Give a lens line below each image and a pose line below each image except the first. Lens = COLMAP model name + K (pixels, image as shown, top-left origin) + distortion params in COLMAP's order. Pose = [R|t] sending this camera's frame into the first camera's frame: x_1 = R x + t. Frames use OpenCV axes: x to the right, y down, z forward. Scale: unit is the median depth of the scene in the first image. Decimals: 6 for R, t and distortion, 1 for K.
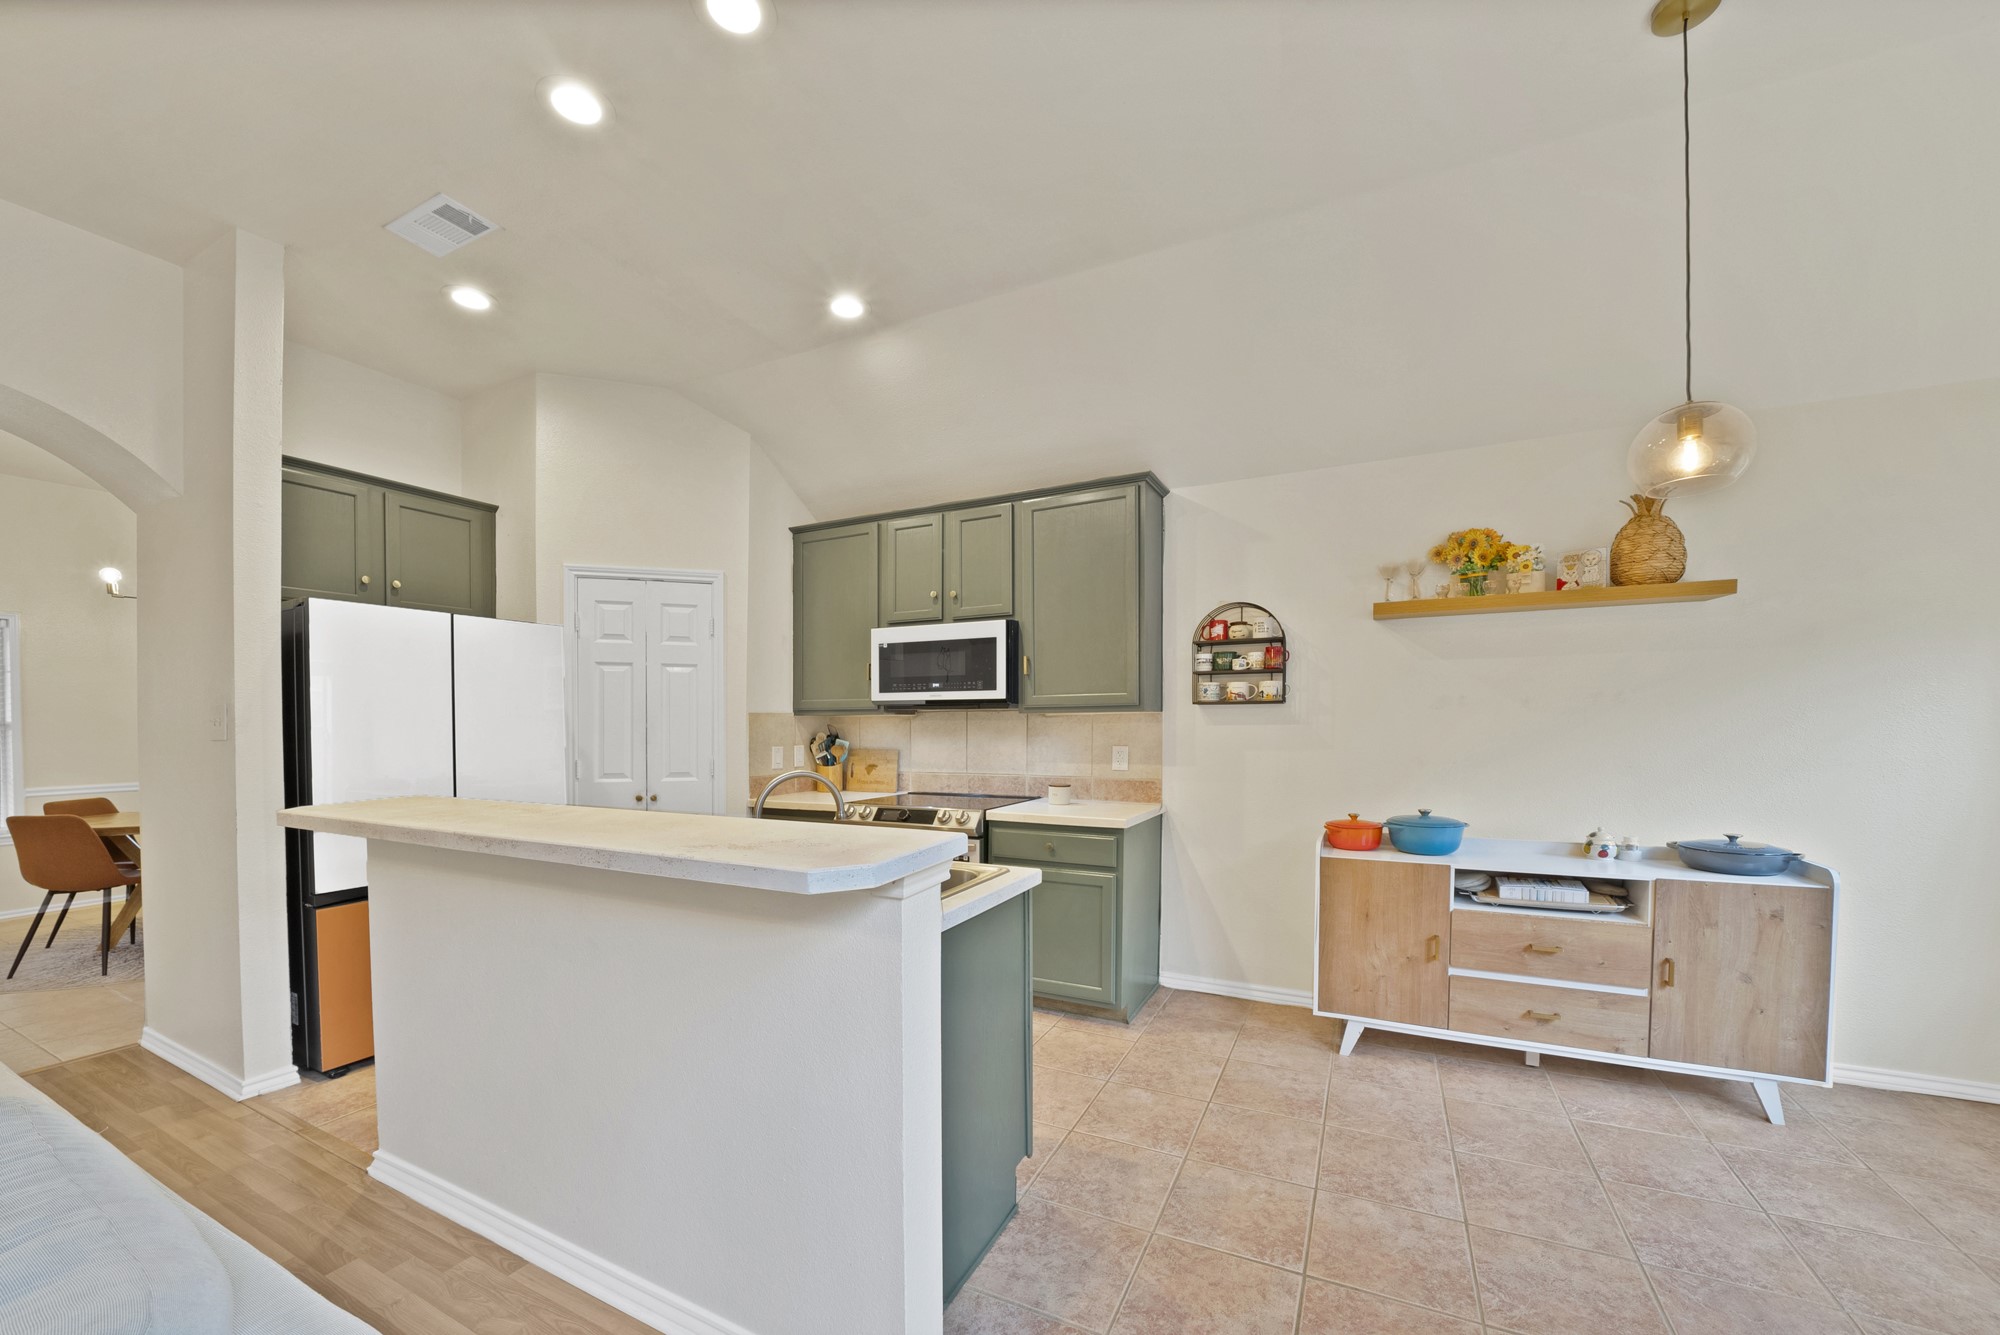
lens RADIAL K [[701.6, 0, 1050.6], [0, 701.6, 717.3], [0, 0, 1]] dist [-0.011180, -0.000066]
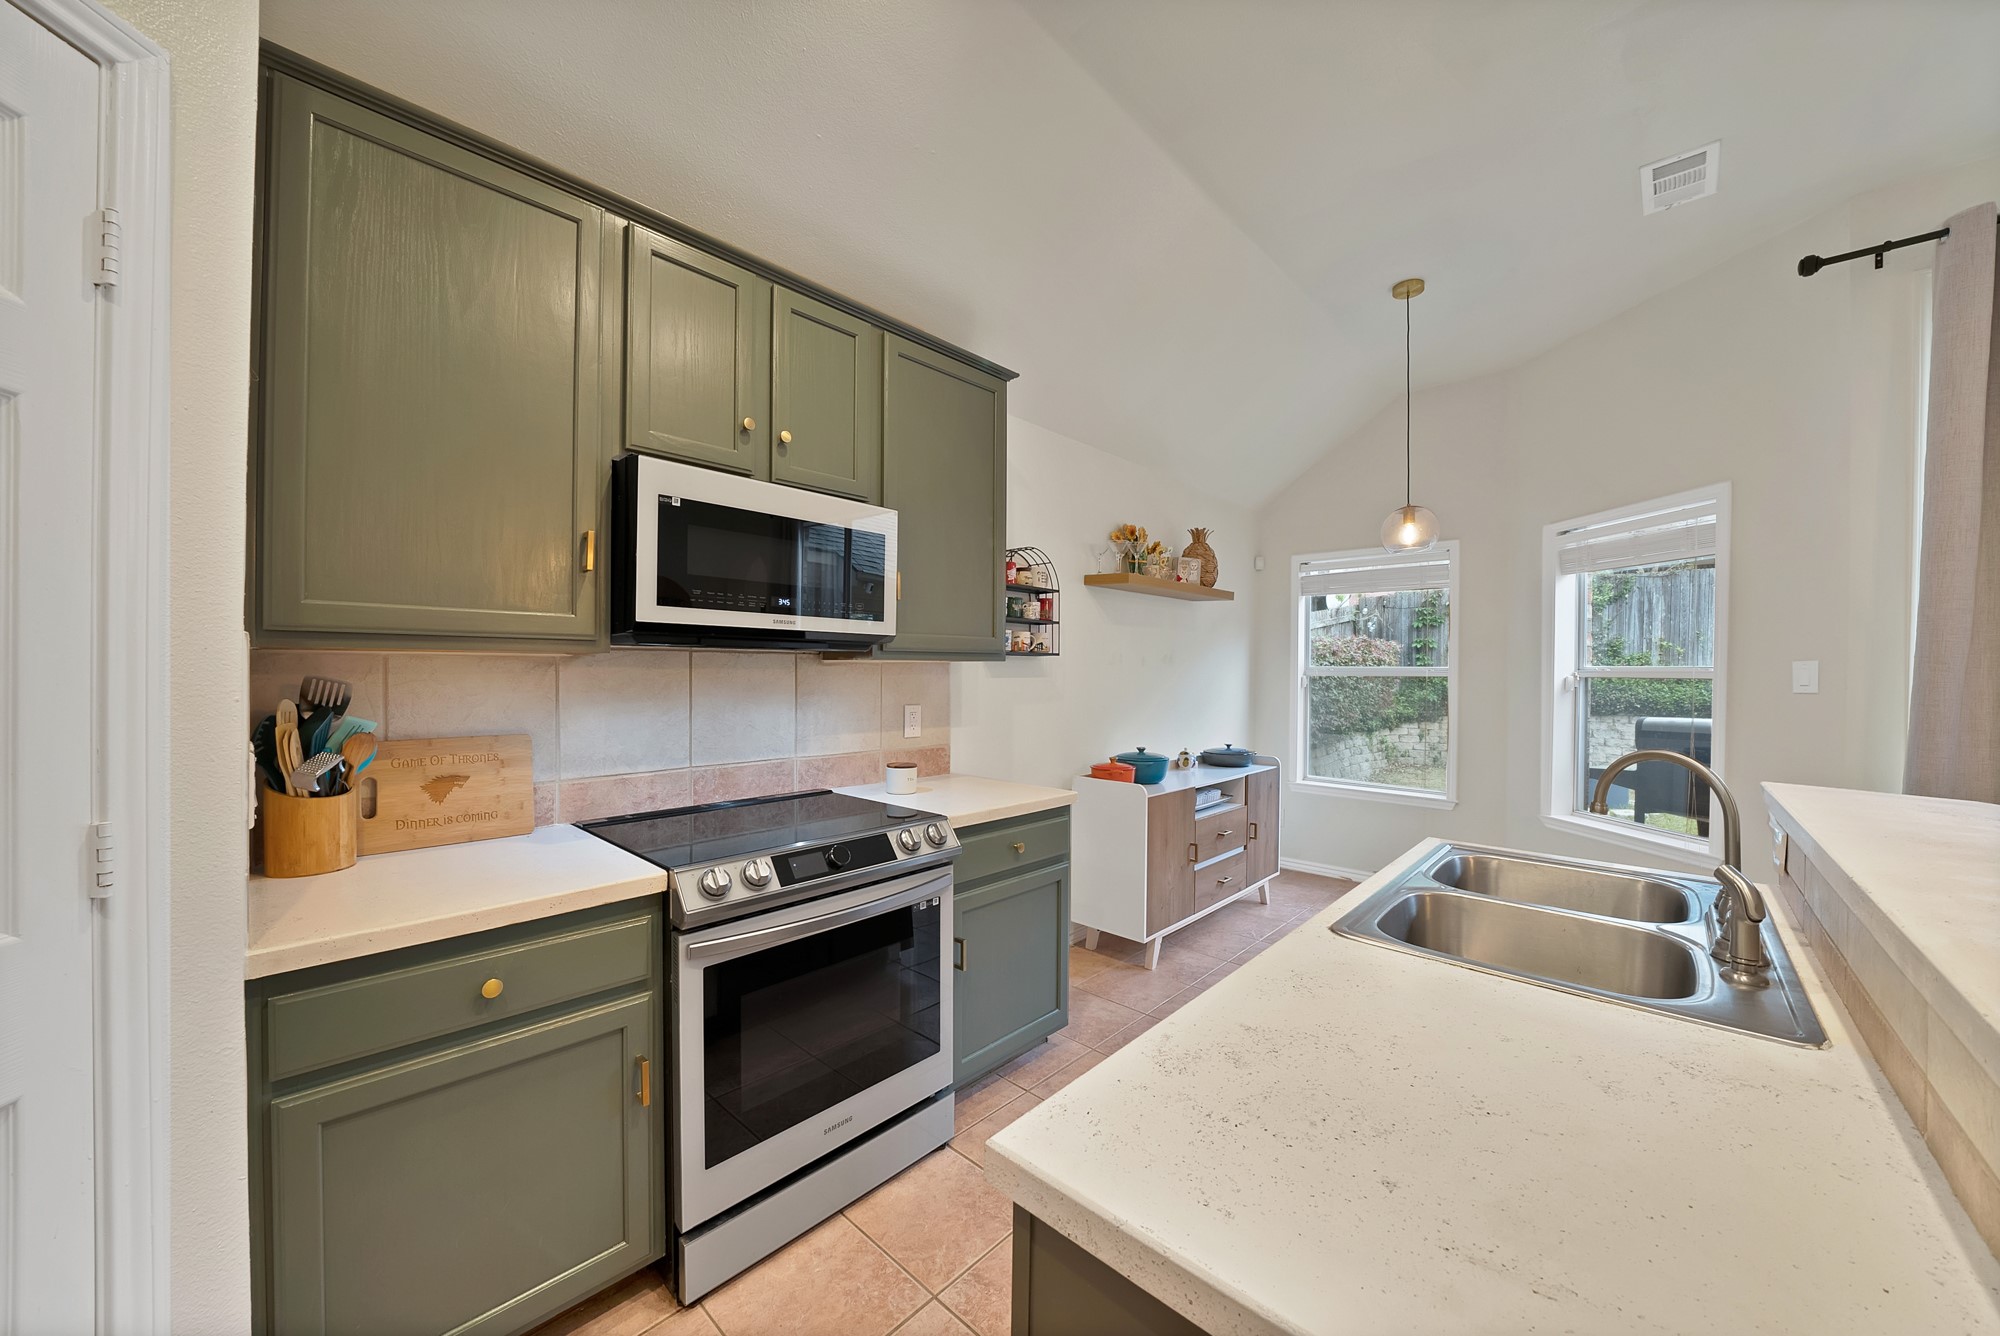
lens RADIAL K [[714.3, 0, 1003.9], [0, 714.3, 667.7], [0, 0, 1]] dist [-0.019153, -0.000020]
pose [[0.359481, 0.013116, 0.933060, -0.628954], [-0.014275, 0.999862, -0.008555, 0.005935], [-0.933043, -0.010244, 0.359618, 0.682070]]
